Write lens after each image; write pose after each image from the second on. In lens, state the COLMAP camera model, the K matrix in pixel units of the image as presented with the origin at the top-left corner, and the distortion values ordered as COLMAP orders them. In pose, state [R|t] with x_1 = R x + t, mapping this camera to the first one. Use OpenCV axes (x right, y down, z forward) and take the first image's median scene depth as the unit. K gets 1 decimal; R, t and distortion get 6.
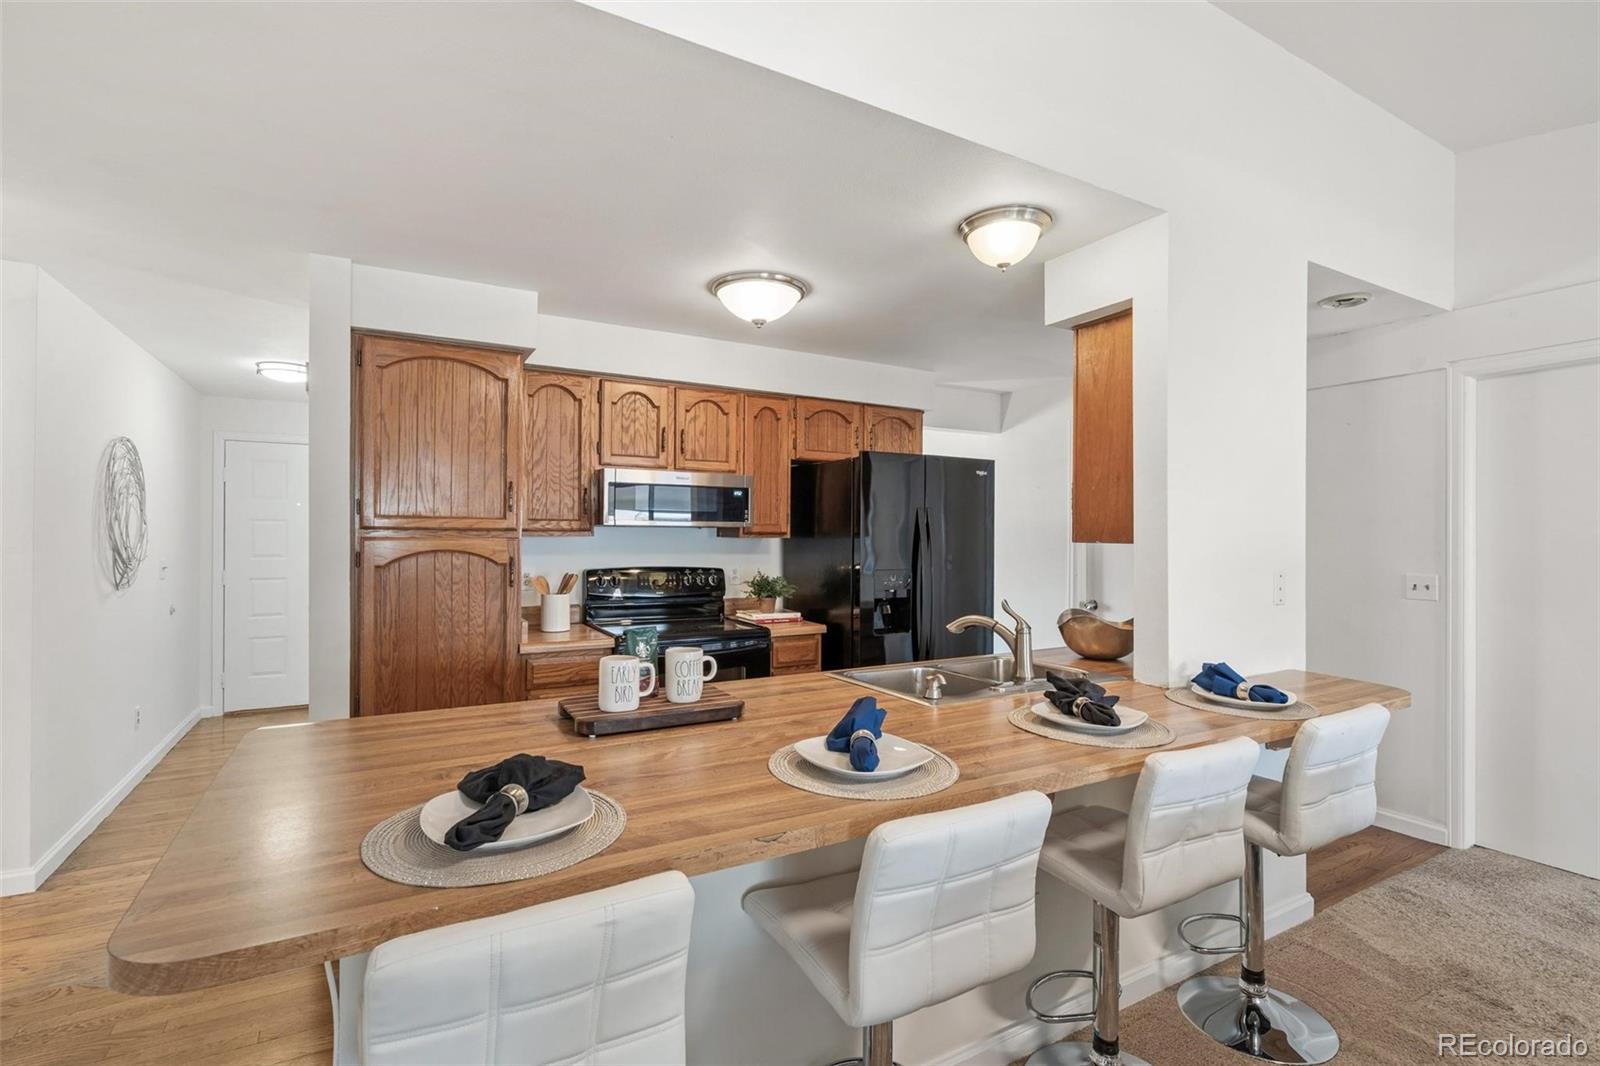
lens RADIAL K [[728.5, 0, 792.0], [0, 728.5, 532.5], [0, 0, 1]] dist [-0.003791, 0.001394]
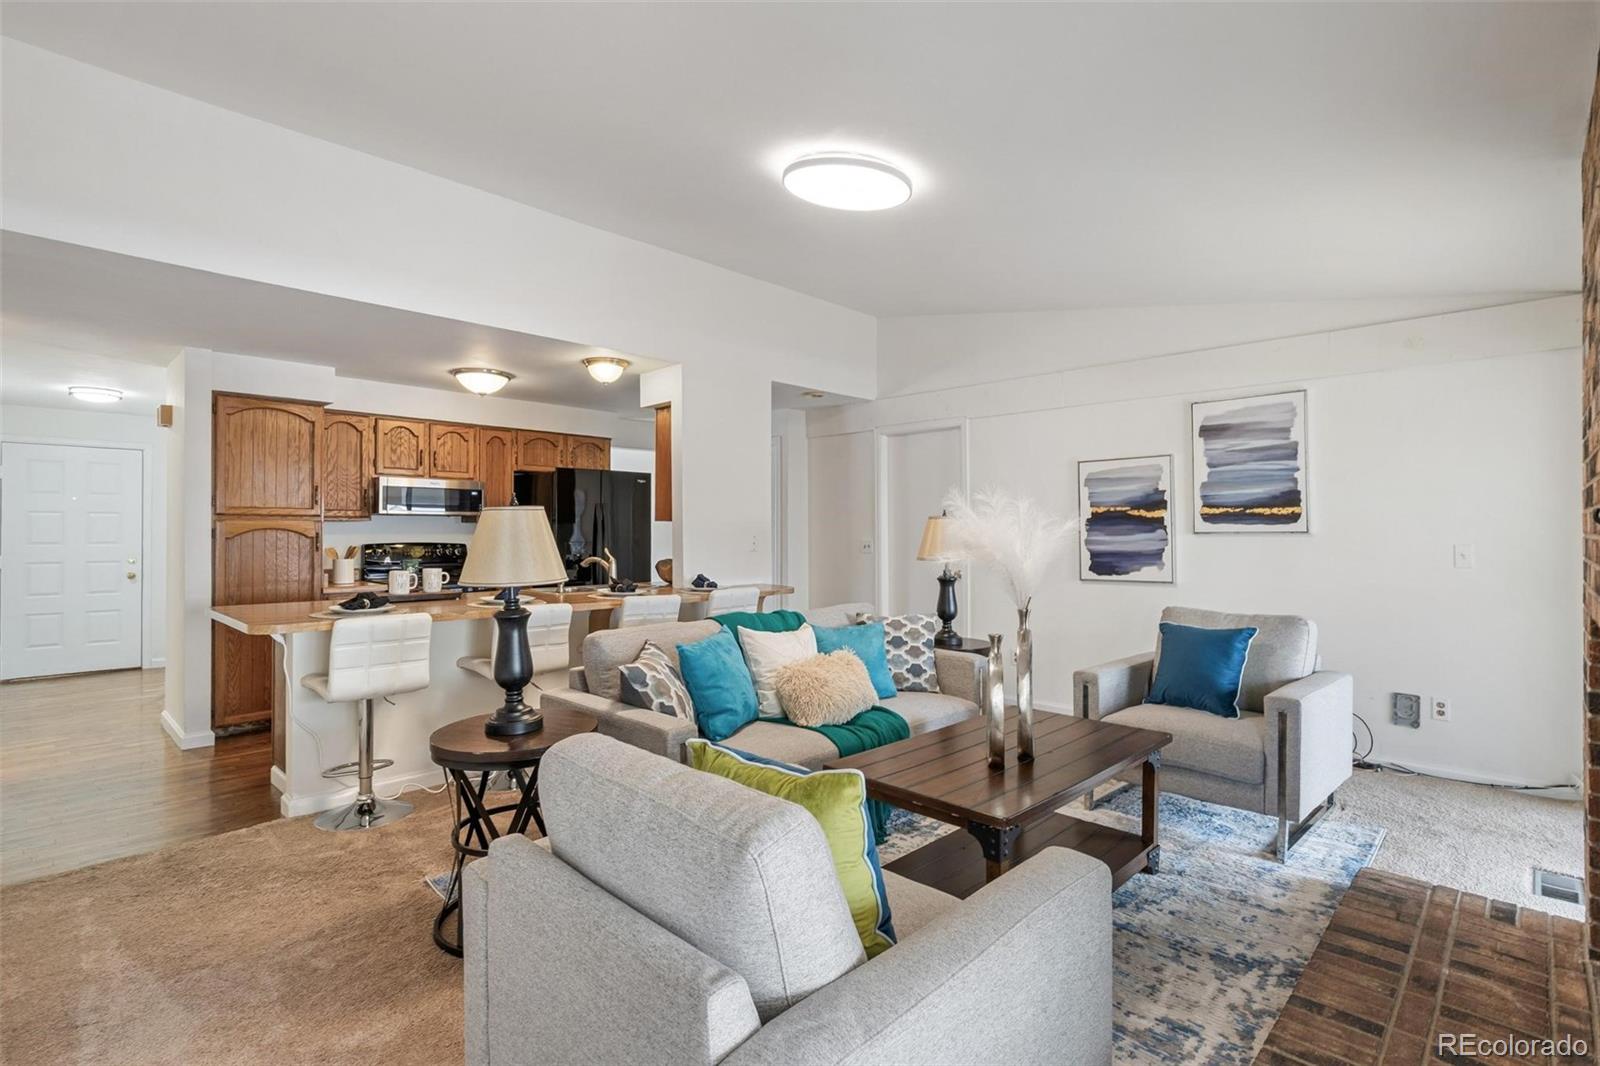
lens RADIAL K [[728.5, 0, 783.5], [0, 728.5, 524.8], [0, 0, 1]] dist [-0.003791, 0.001394]
pose [[0.959190, -0.004930, 0.282719, 0.145803], [0.006705, 0.999963, -0.005311, 0.031642], [-0.282682, 0.006989, 0.959188, -0.824689]]
